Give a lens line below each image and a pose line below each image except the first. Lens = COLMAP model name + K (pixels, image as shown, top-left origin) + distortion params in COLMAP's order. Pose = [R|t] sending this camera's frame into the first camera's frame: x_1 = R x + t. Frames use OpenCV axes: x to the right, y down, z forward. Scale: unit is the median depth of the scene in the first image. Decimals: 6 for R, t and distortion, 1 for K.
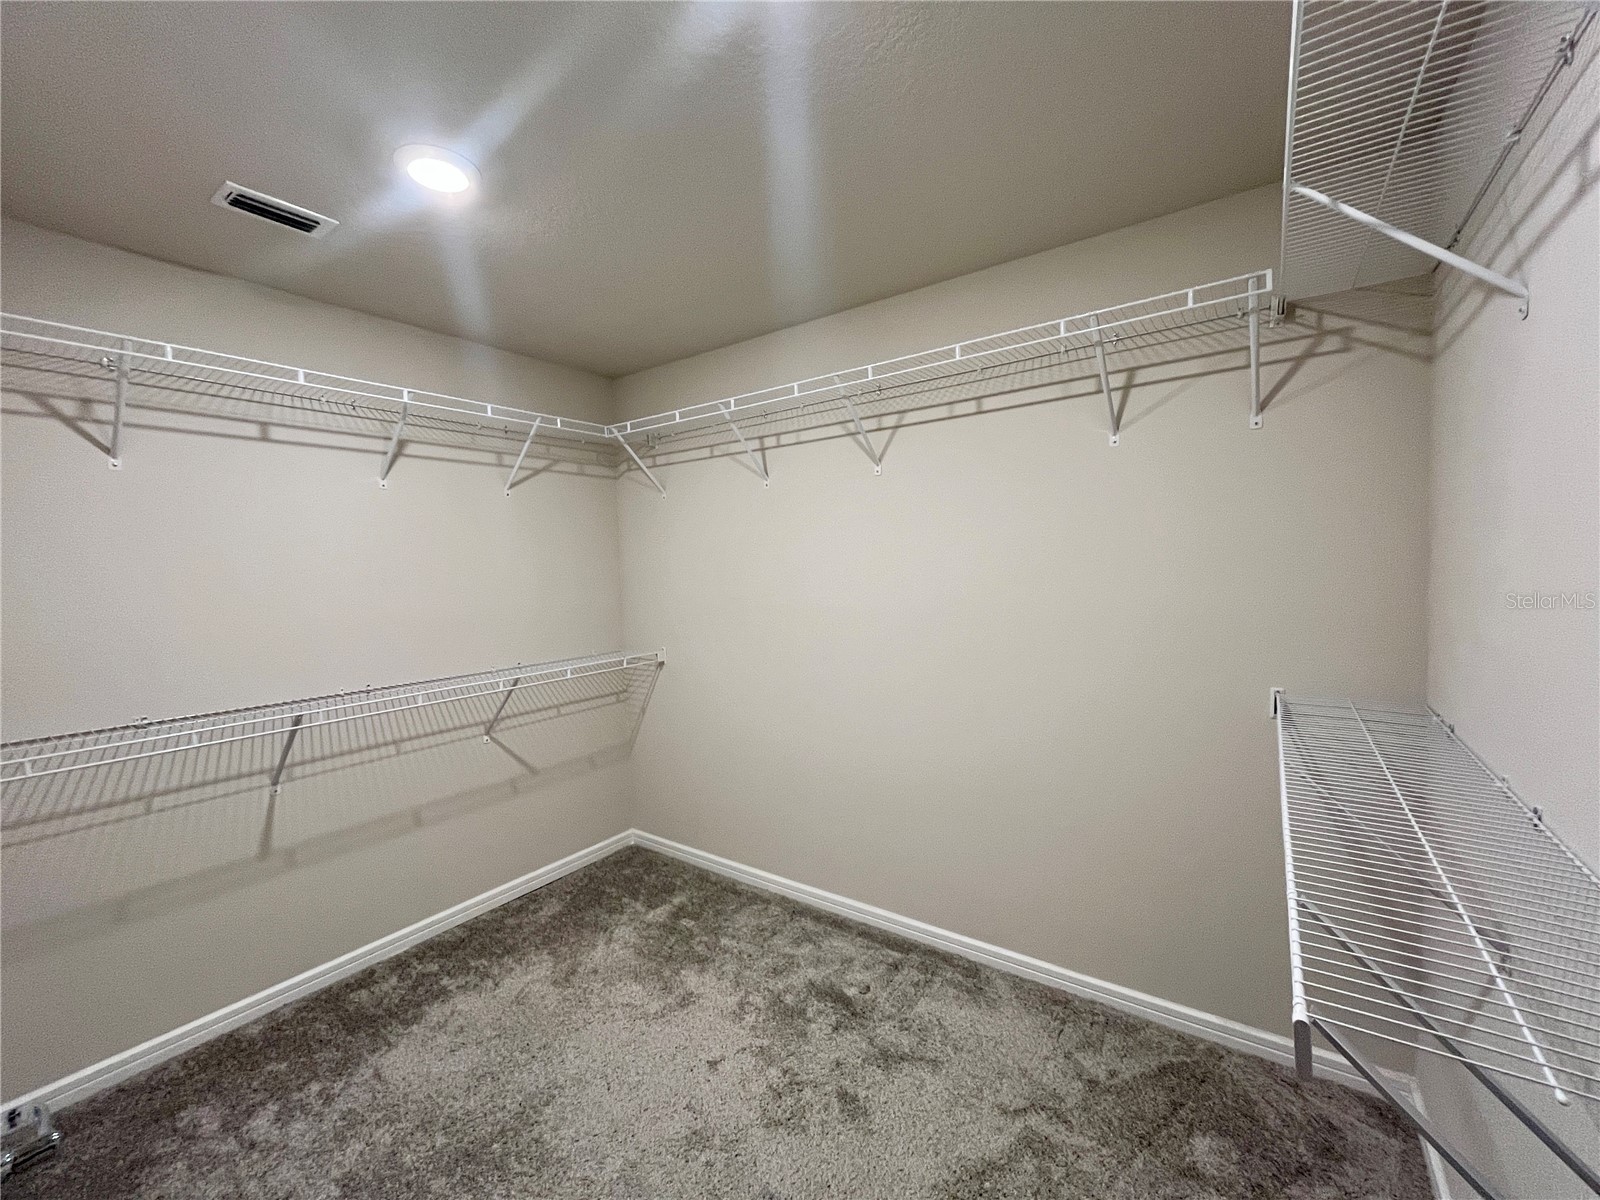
lens RADIAL K [[646.7, 0, 799.3], [0, 646.7, 602.0], [0, 0, 1]] dist [-0.002206, -0.000511]
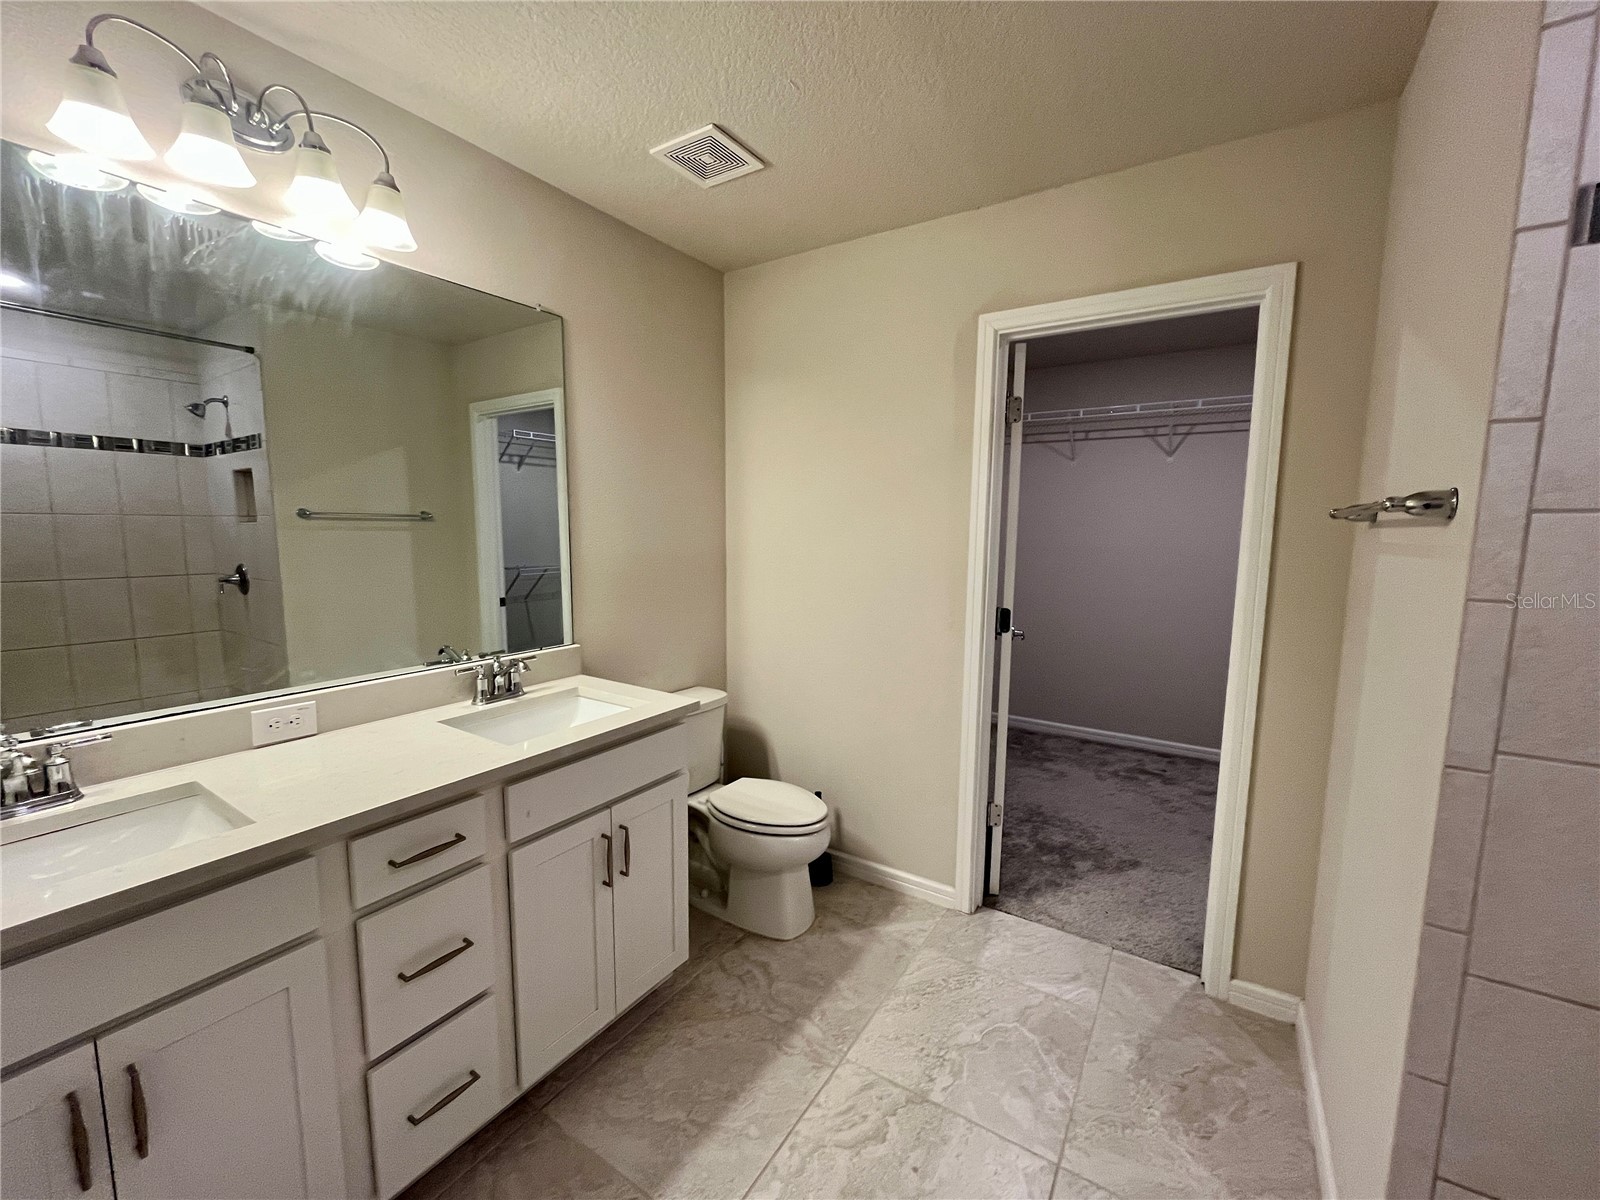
lens RADIAL K [[646.7, 0, 799.3], [0, 646.7, 602.0], [0, 0, 1]] dist [-0.002206, -0.000511]
pose [[0.998393, 0.033458, 0.045735, -0.850525], [-0.036225, 0.997474, 0.061096, 0.078699], [-0.043575, -0.062654, 0.997084, -0.561406]]
